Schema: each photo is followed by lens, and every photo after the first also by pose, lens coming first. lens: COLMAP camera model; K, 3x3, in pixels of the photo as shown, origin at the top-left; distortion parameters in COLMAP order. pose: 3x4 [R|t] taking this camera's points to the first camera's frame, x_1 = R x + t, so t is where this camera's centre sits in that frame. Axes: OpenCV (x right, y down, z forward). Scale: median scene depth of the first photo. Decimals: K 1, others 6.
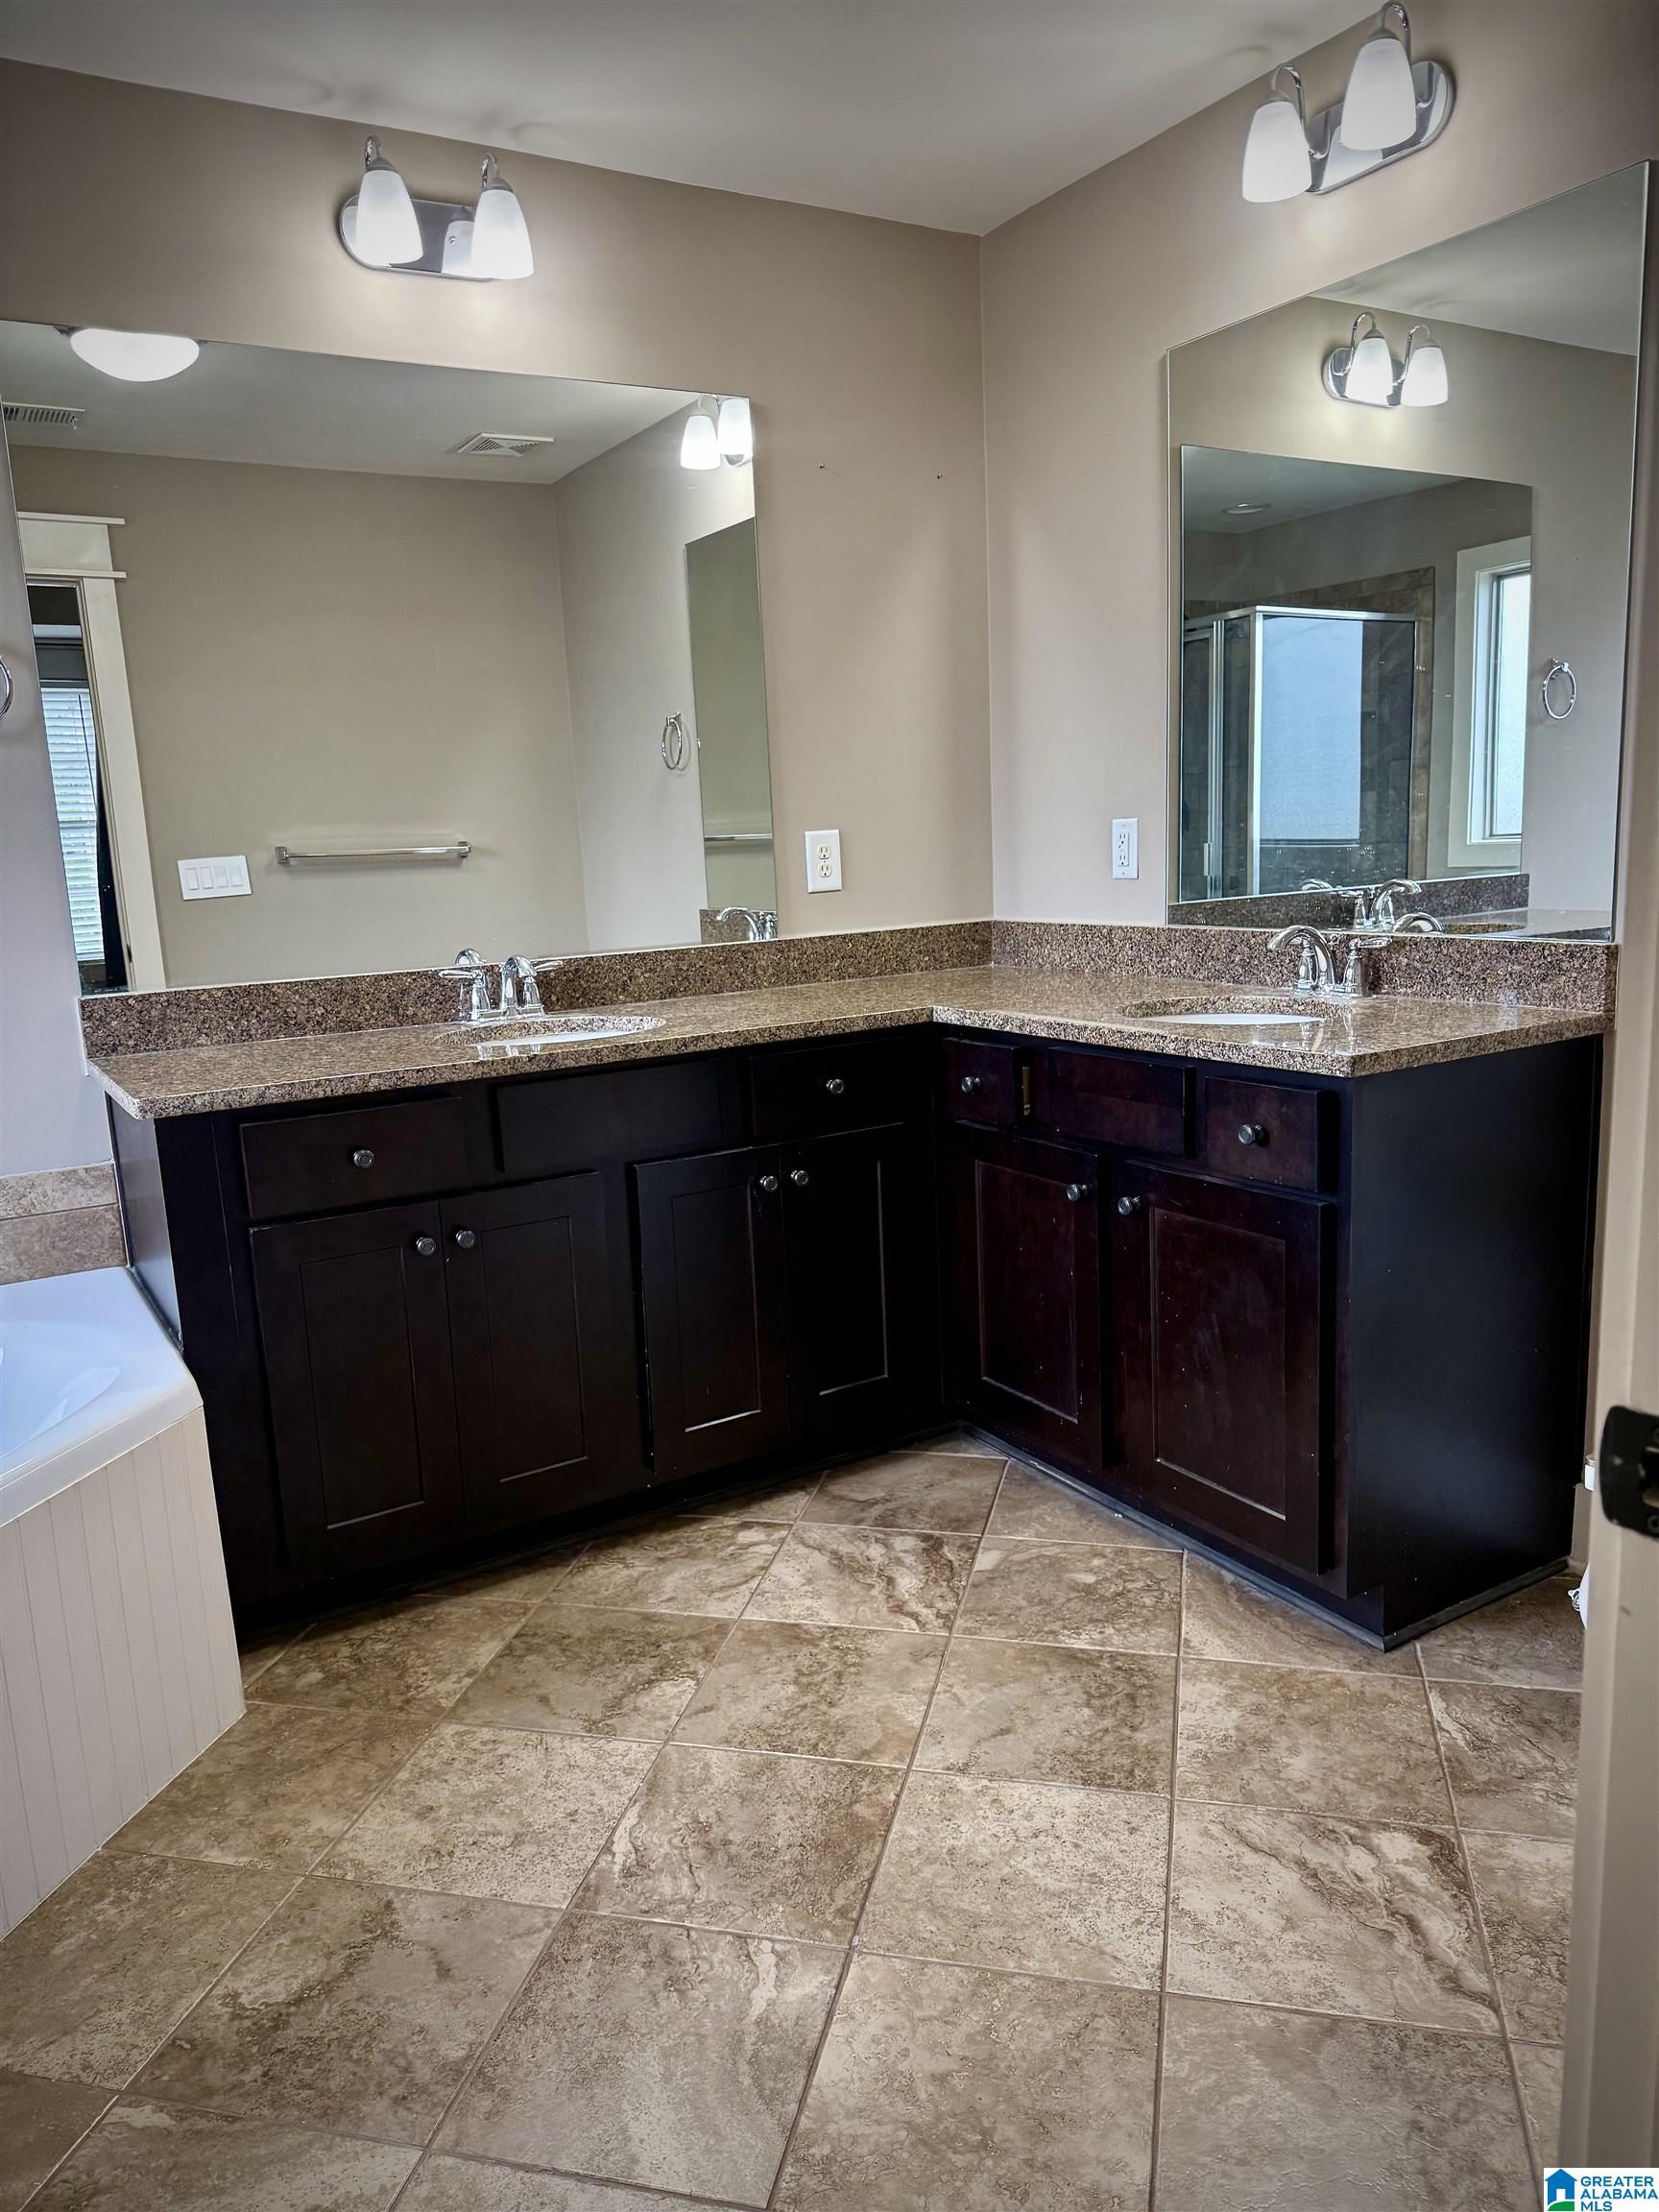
lens RADIAL K [[1557.0, 0, 832.8], [0, 1557.0, 1109.8], [0, 0, 1]] dist [-0.044837, -0.006691]
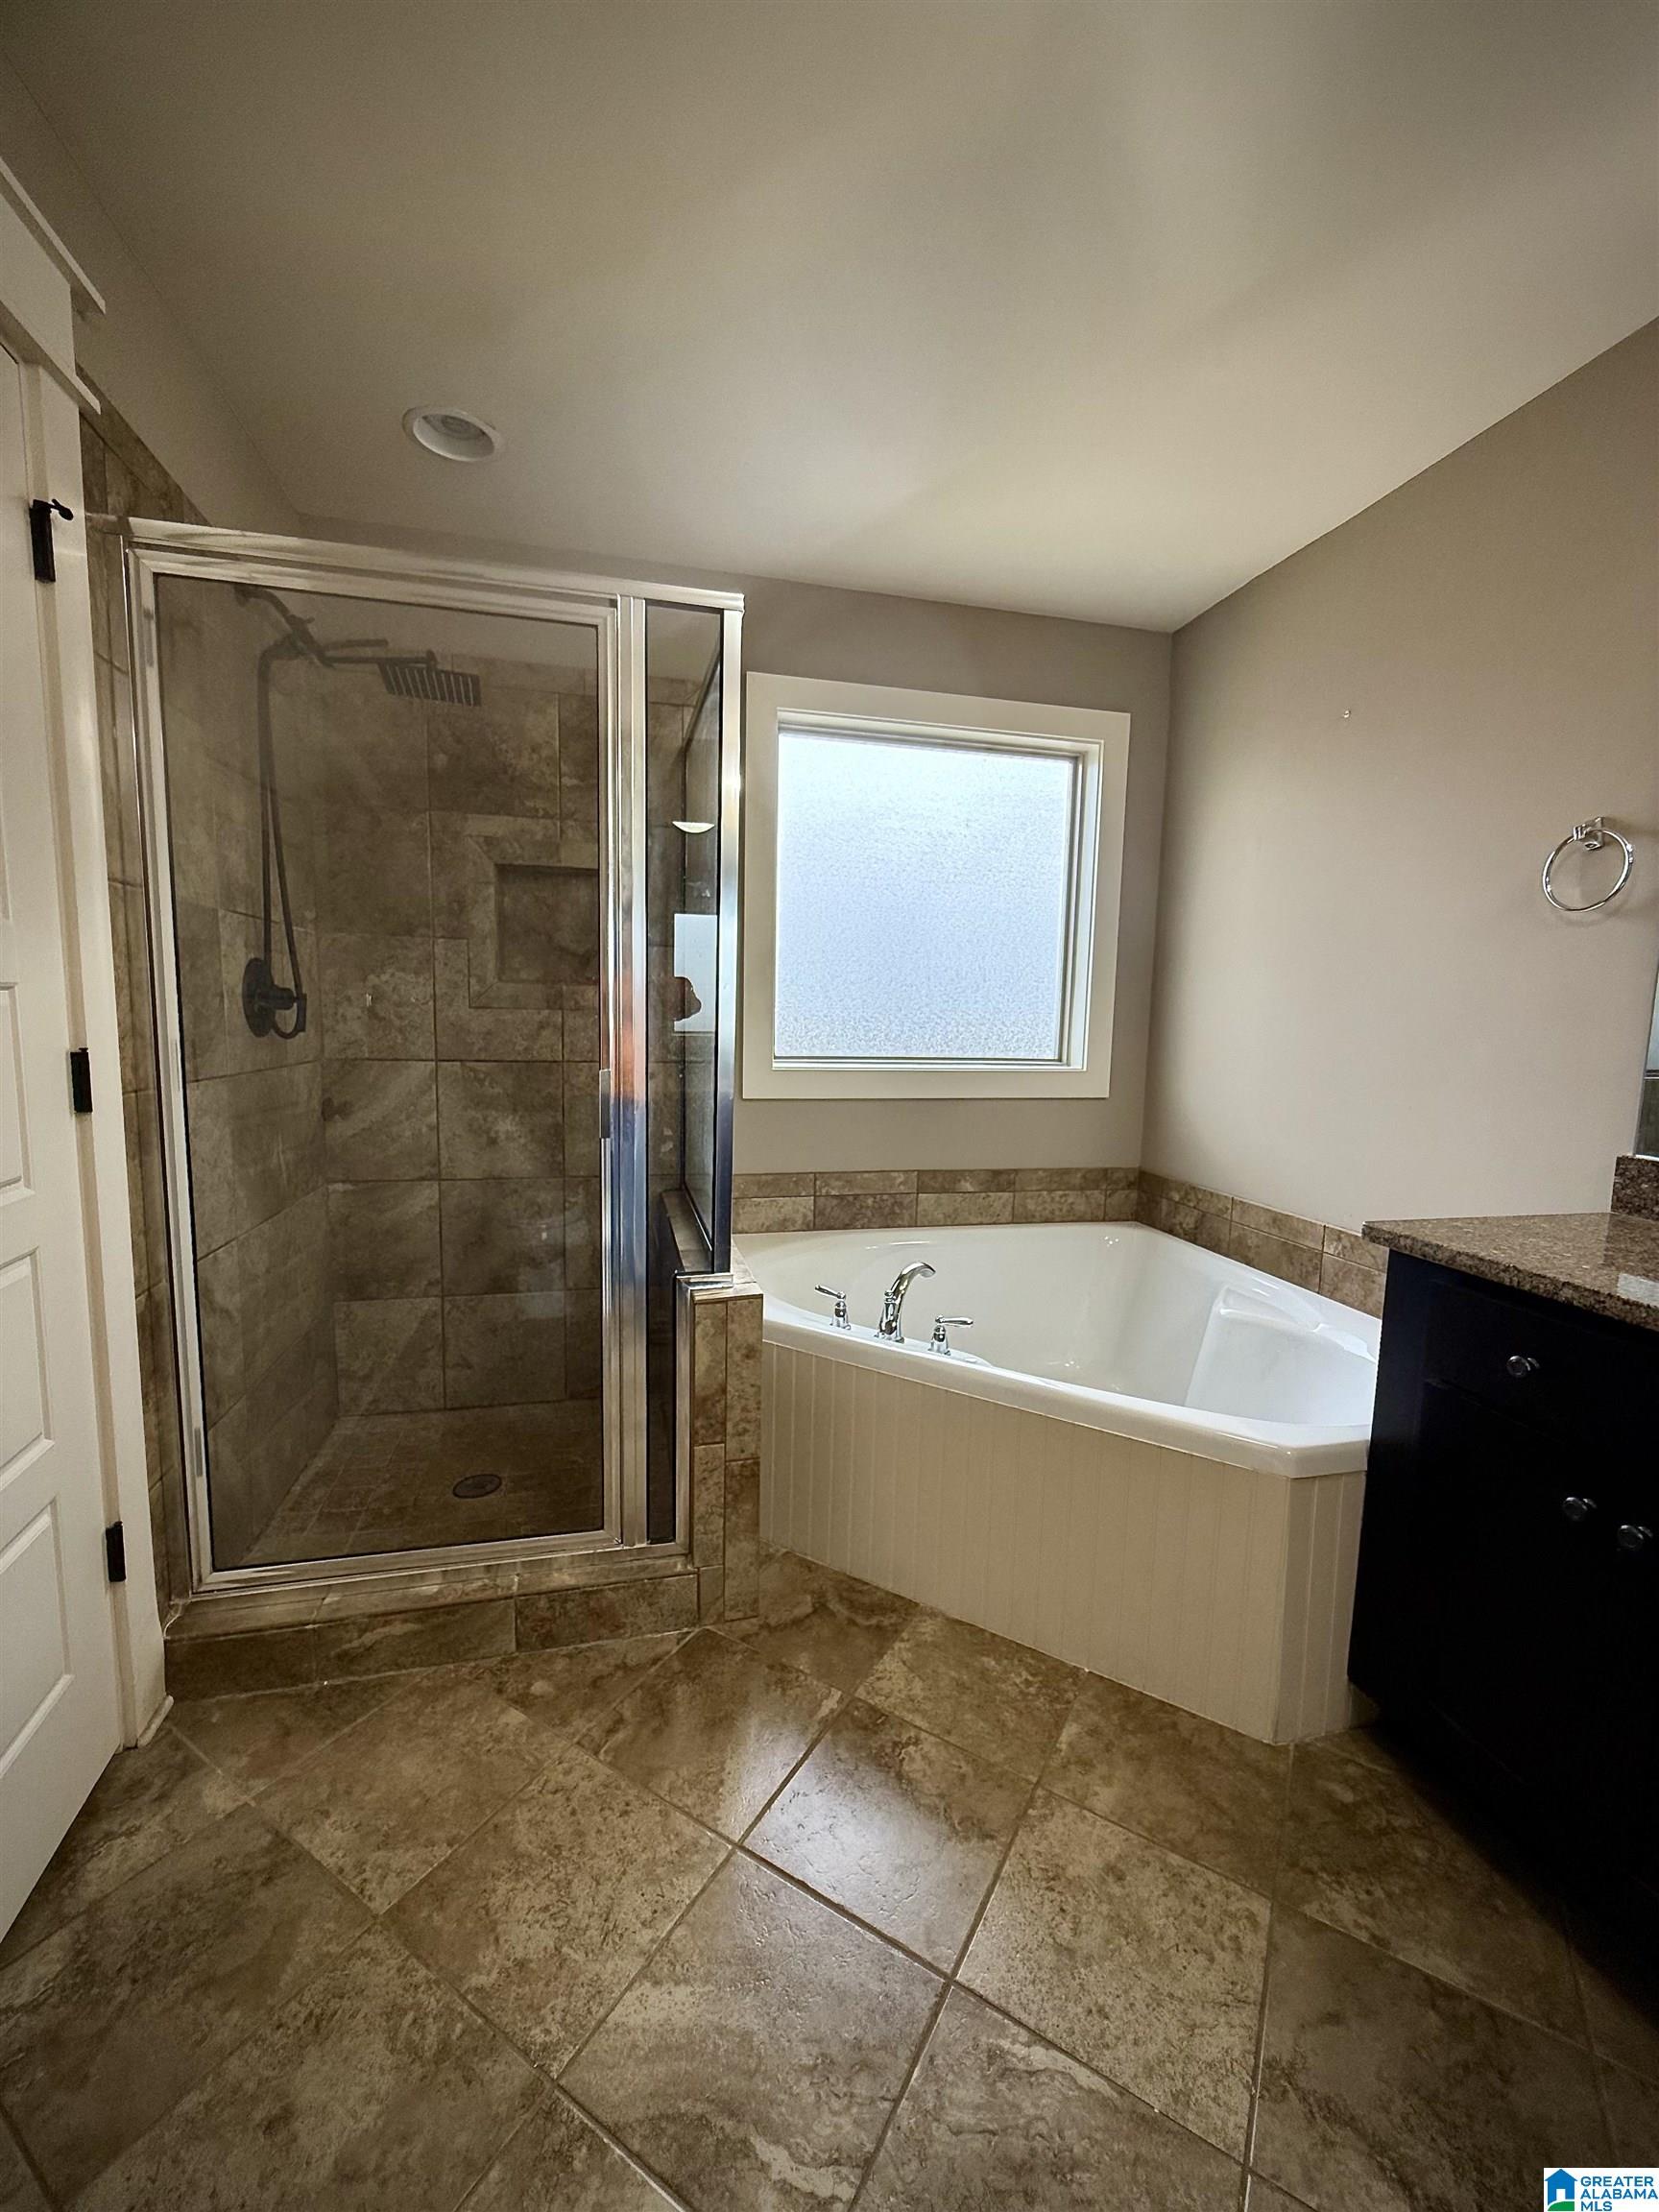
lens RADIAL K [[877.2, 0, 836.2], [0, 877.2, 1108.6], [0, 0, 1]] dist [-0.012259, 0.000044]
pose [[-0.312228, 0.132726, -0.940690, 0.330108], [-0.188123, 0.961946, 0.198166, -0.166557], [0.931195, 0.238839, -0.275378, 0.908812]]
